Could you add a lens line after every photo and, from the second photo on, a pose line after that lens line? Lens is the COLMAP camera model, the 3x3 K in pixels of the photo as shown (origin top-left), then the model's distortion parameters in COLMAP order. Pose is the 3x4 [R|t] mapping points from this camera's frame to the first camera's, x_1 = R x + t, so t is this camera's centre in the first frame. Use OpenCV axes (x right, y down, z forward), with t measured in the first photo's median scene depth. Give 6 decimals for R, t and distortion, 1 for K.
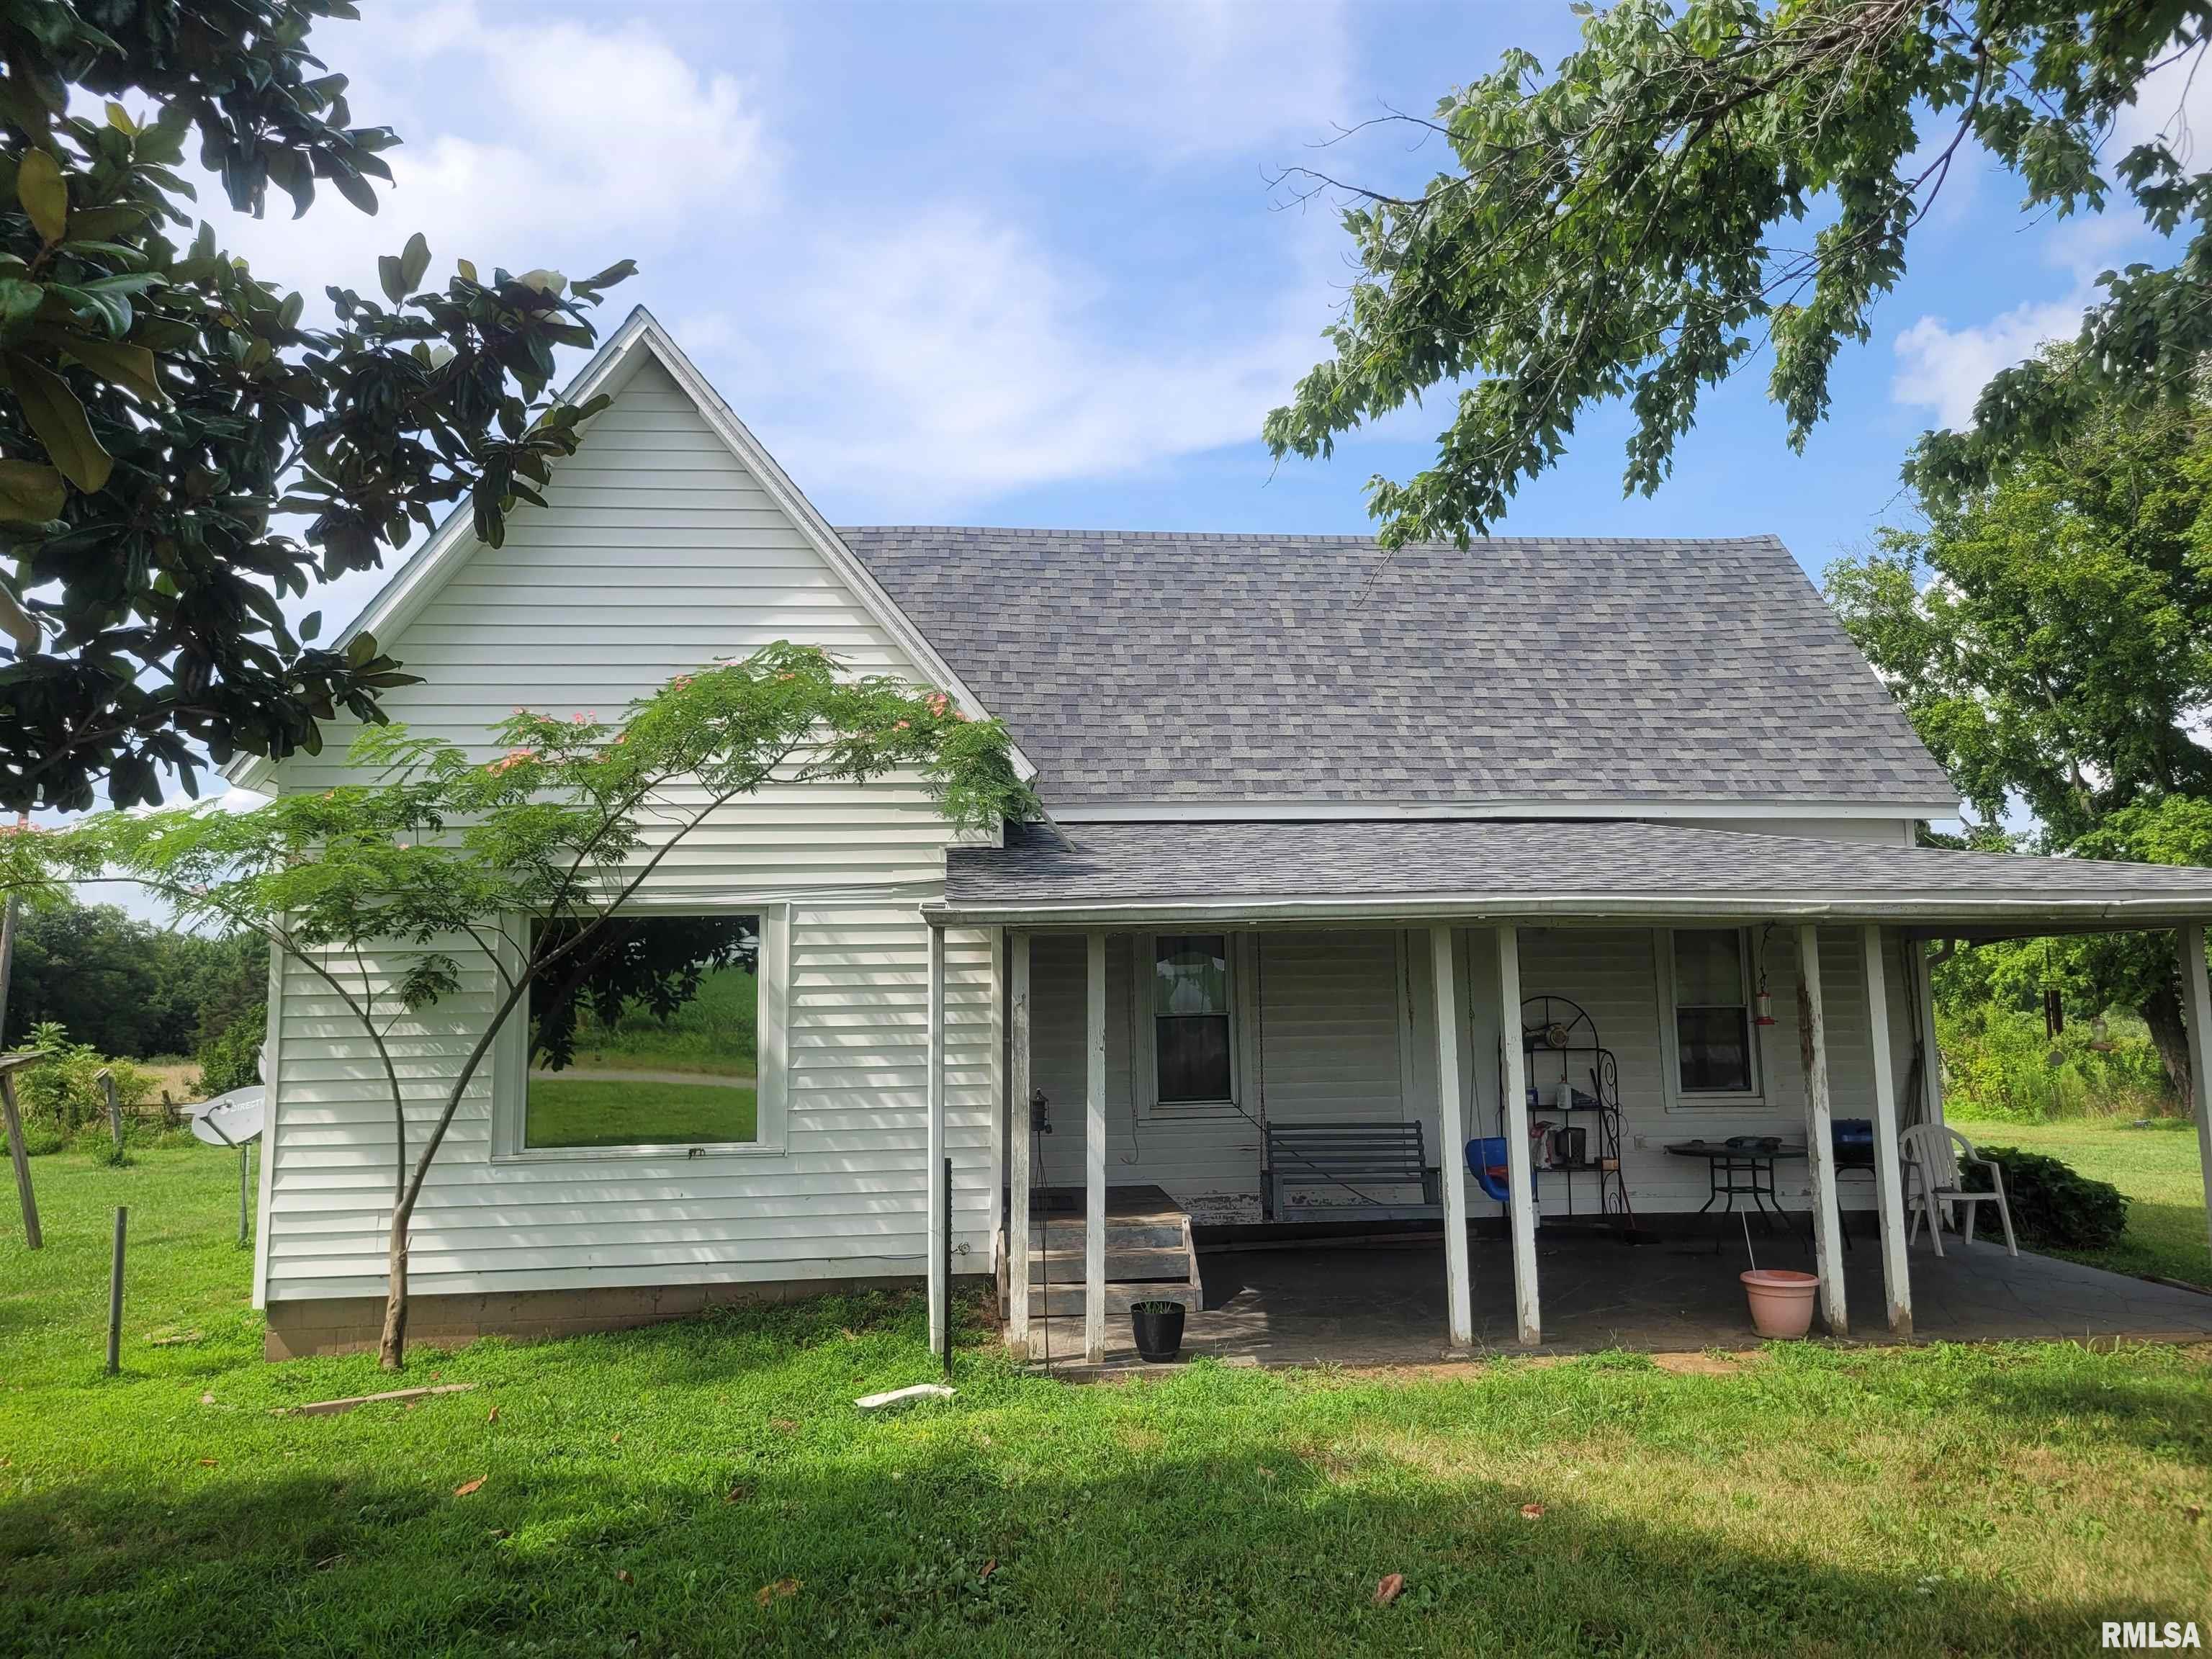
lens RADIAL K [[1693.7, 0, 1118.5], [0, 1693.7, 825.6], [0, 0, 1]] dist [0.038531, -0.014531]
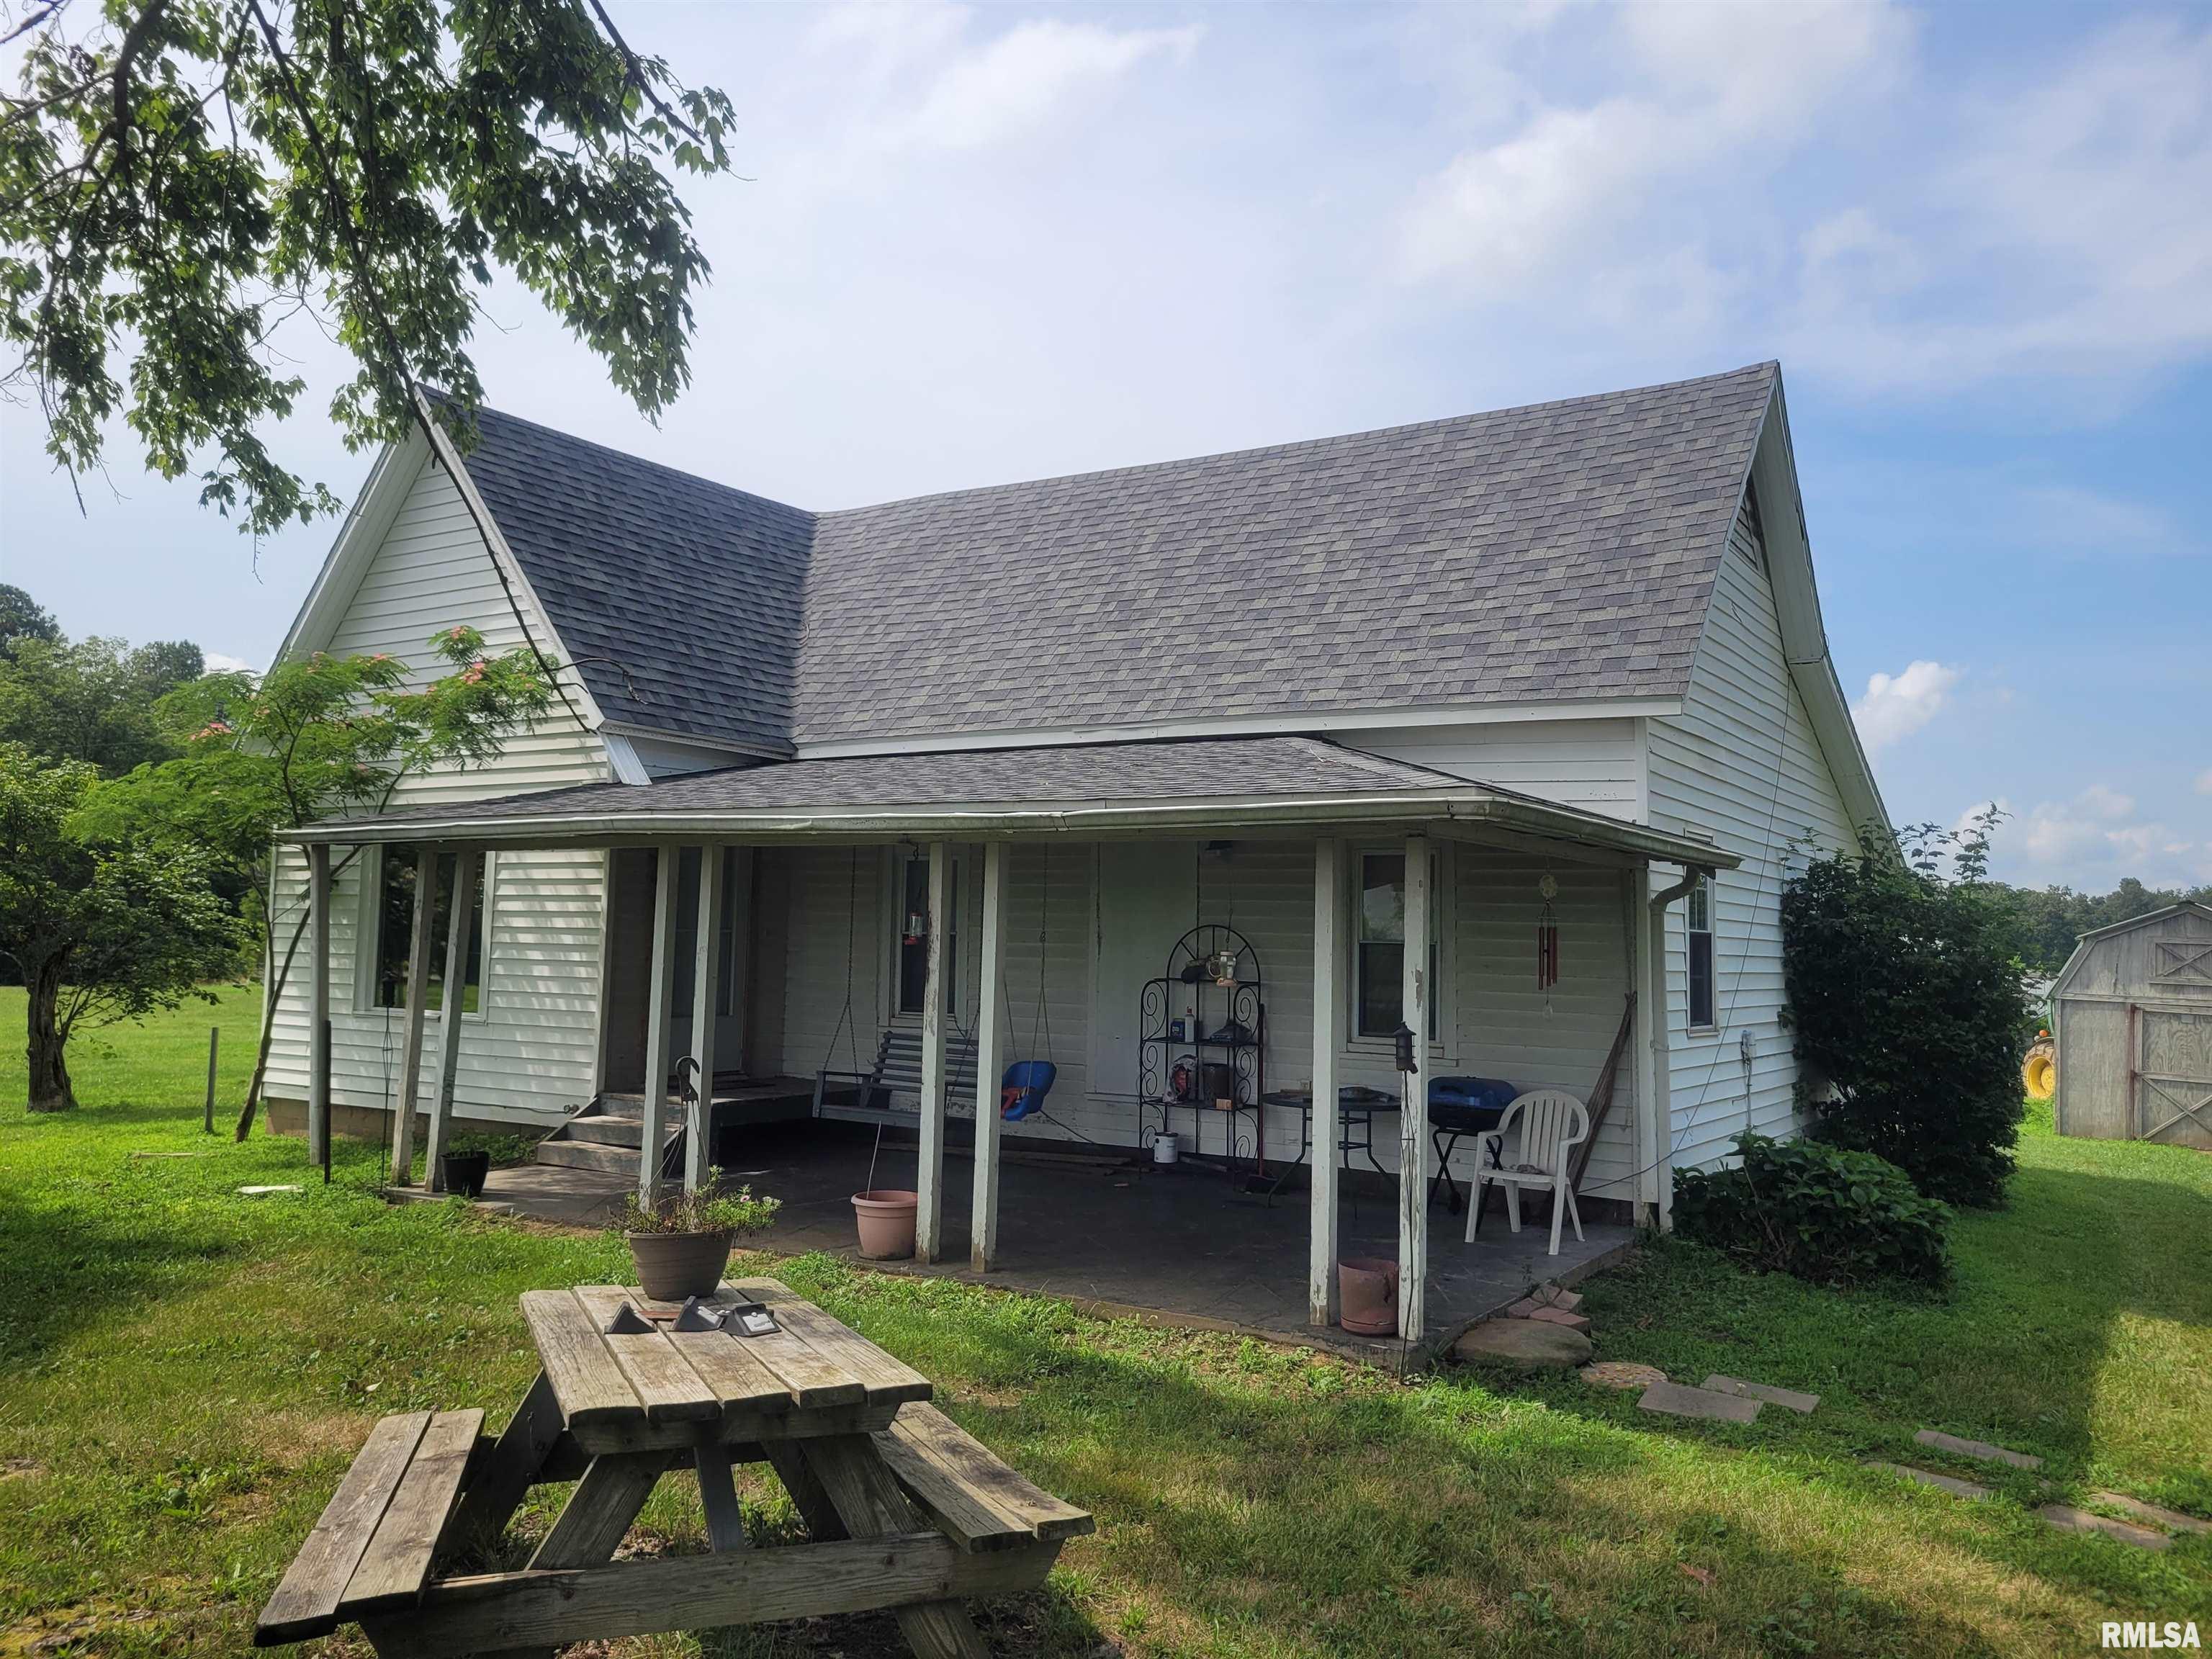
lens RADIAL K [[1693.7, 0, 1124.8], [0, 1693.7, 820.0], [0, 0, 1]] dist [0.038531, -0.014531]
pose [[0.789866, -0.012393, -0.613154, 0.978517], [0.030816, 0.999335, 0.019499, 0.027535], [0.612504, -0.034296, 0.789723, 0.274145]]
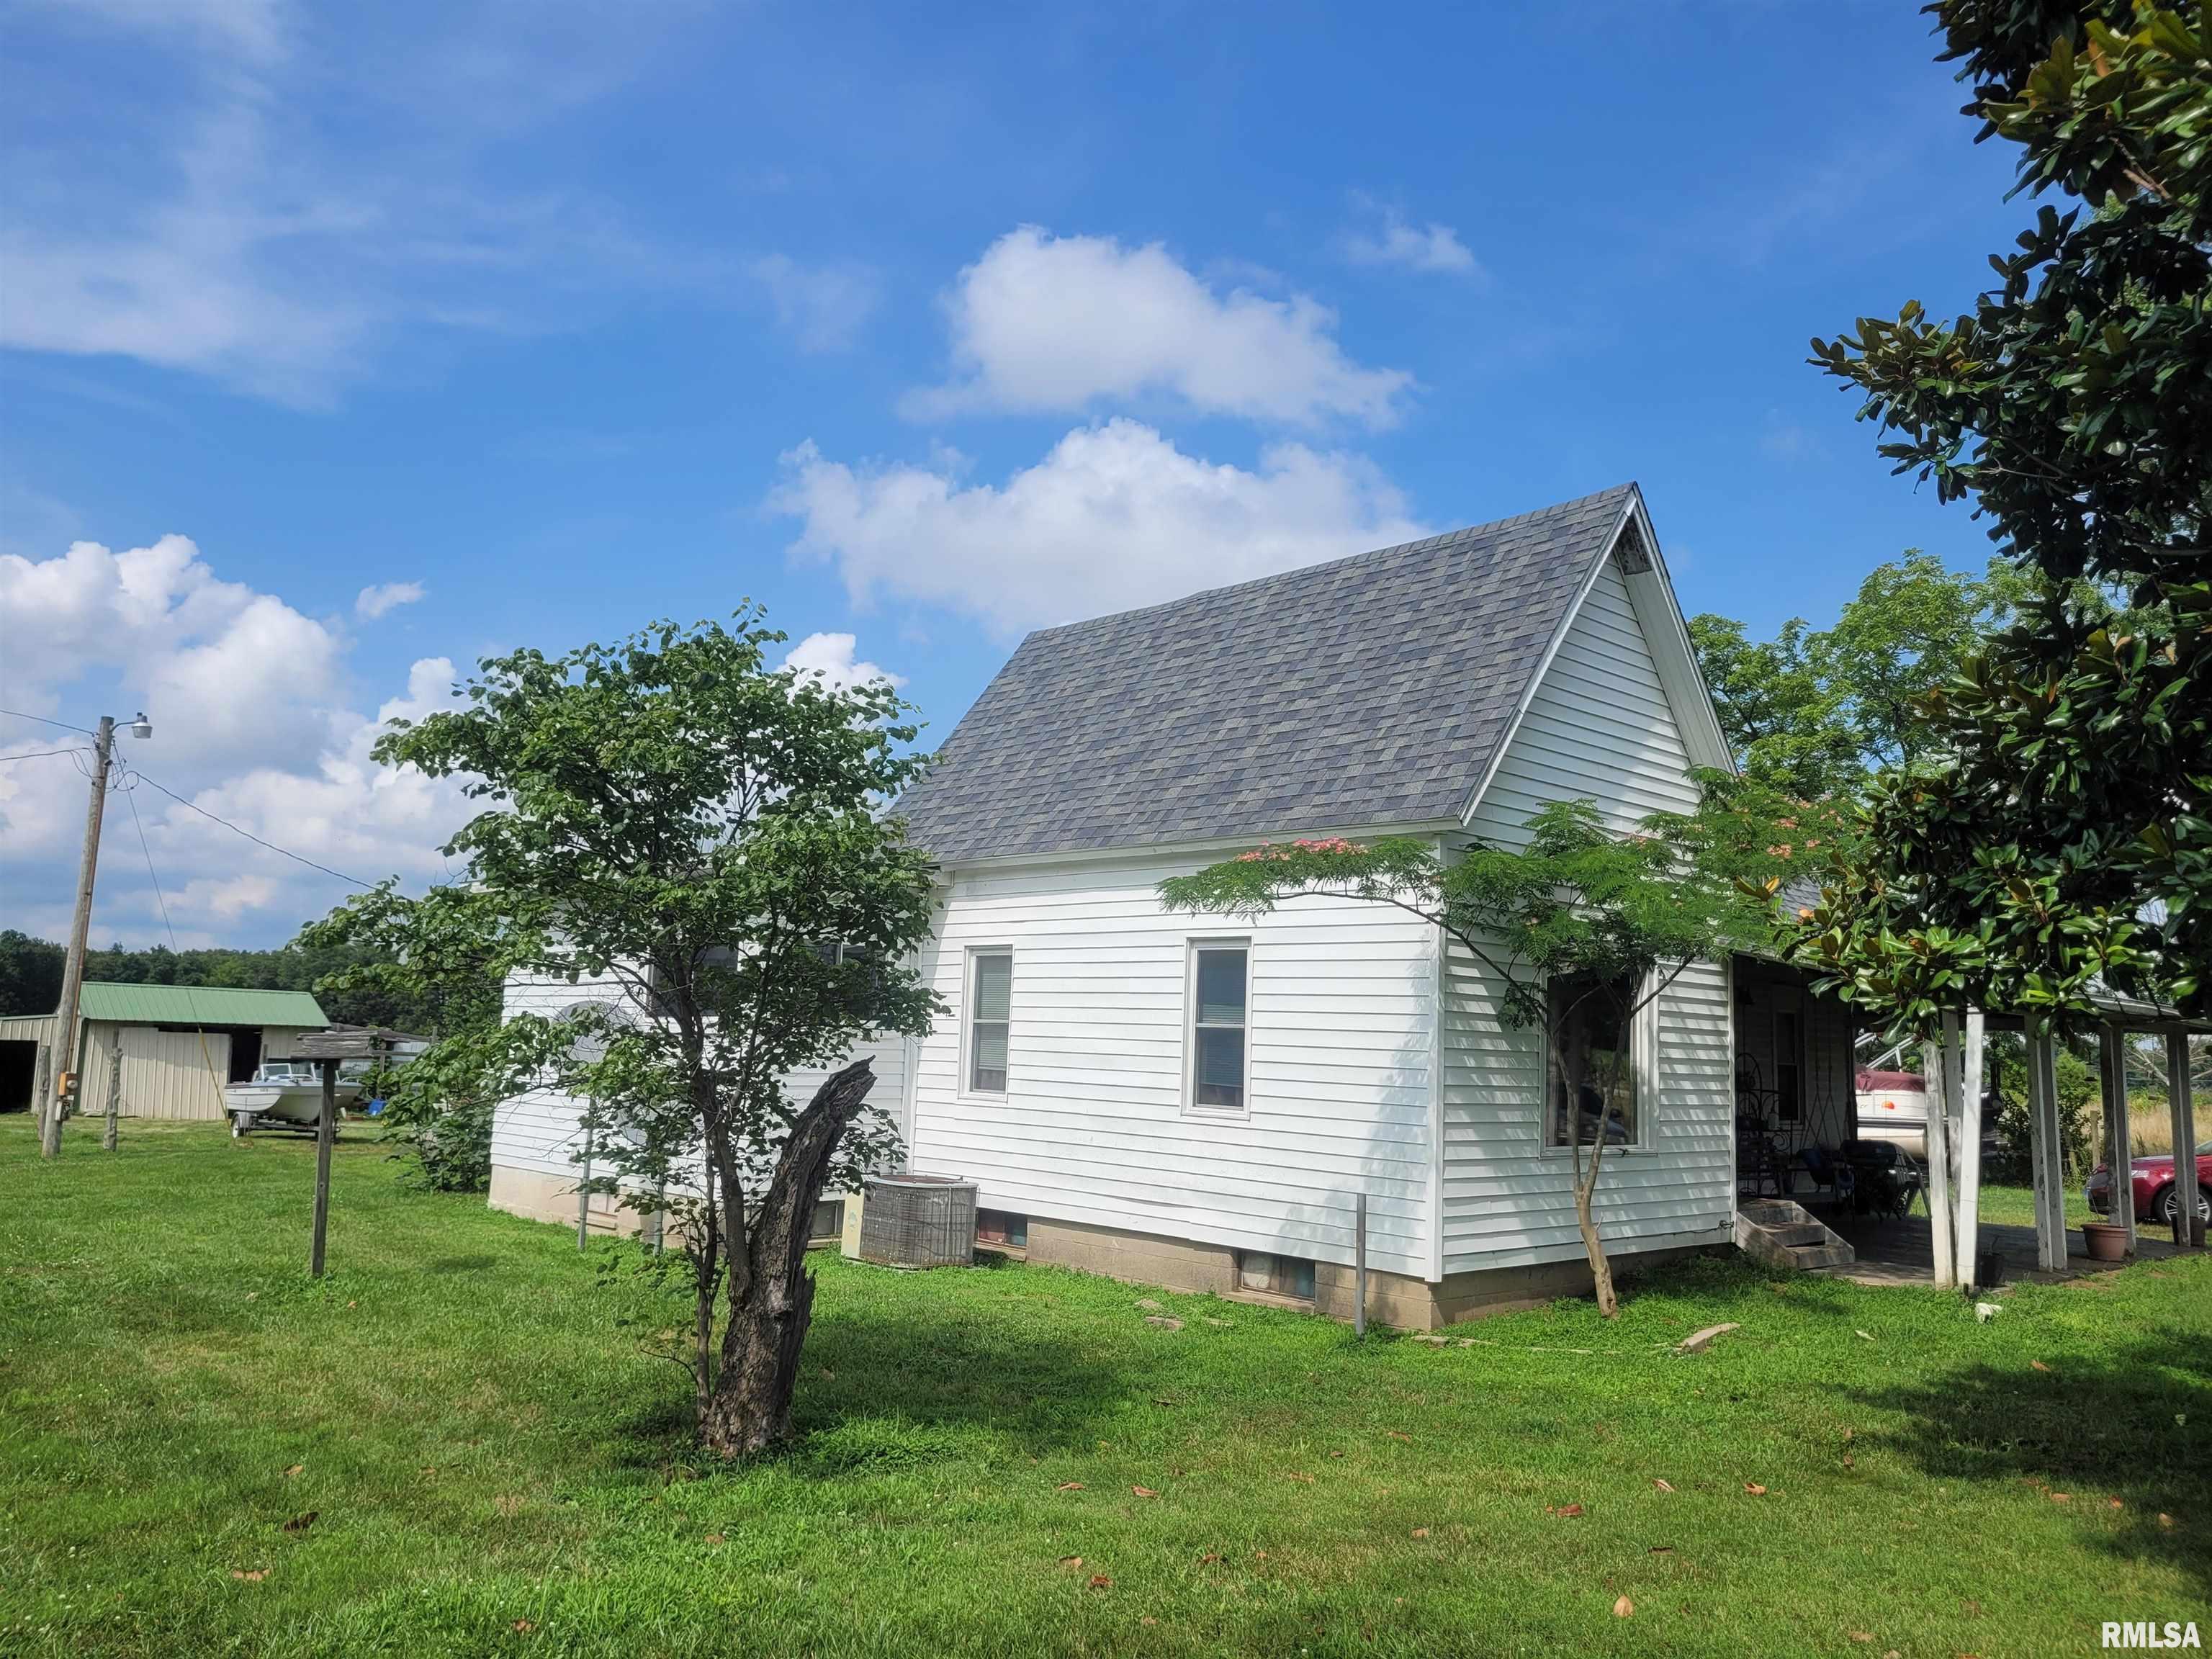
lens RADIAL K [[1693.7, 0, 1110.9], [0, 1693.7, 827.8], [0, 0, 1]] dist [0.038531, -0.014531]
pose [[0.785368, 0.121826, 0.606924, -1.344024], [-0.106343, 0.992420, -0.061595, 0.068970], [-0.609827, -0.016167, 0.792370, 0.219696]]
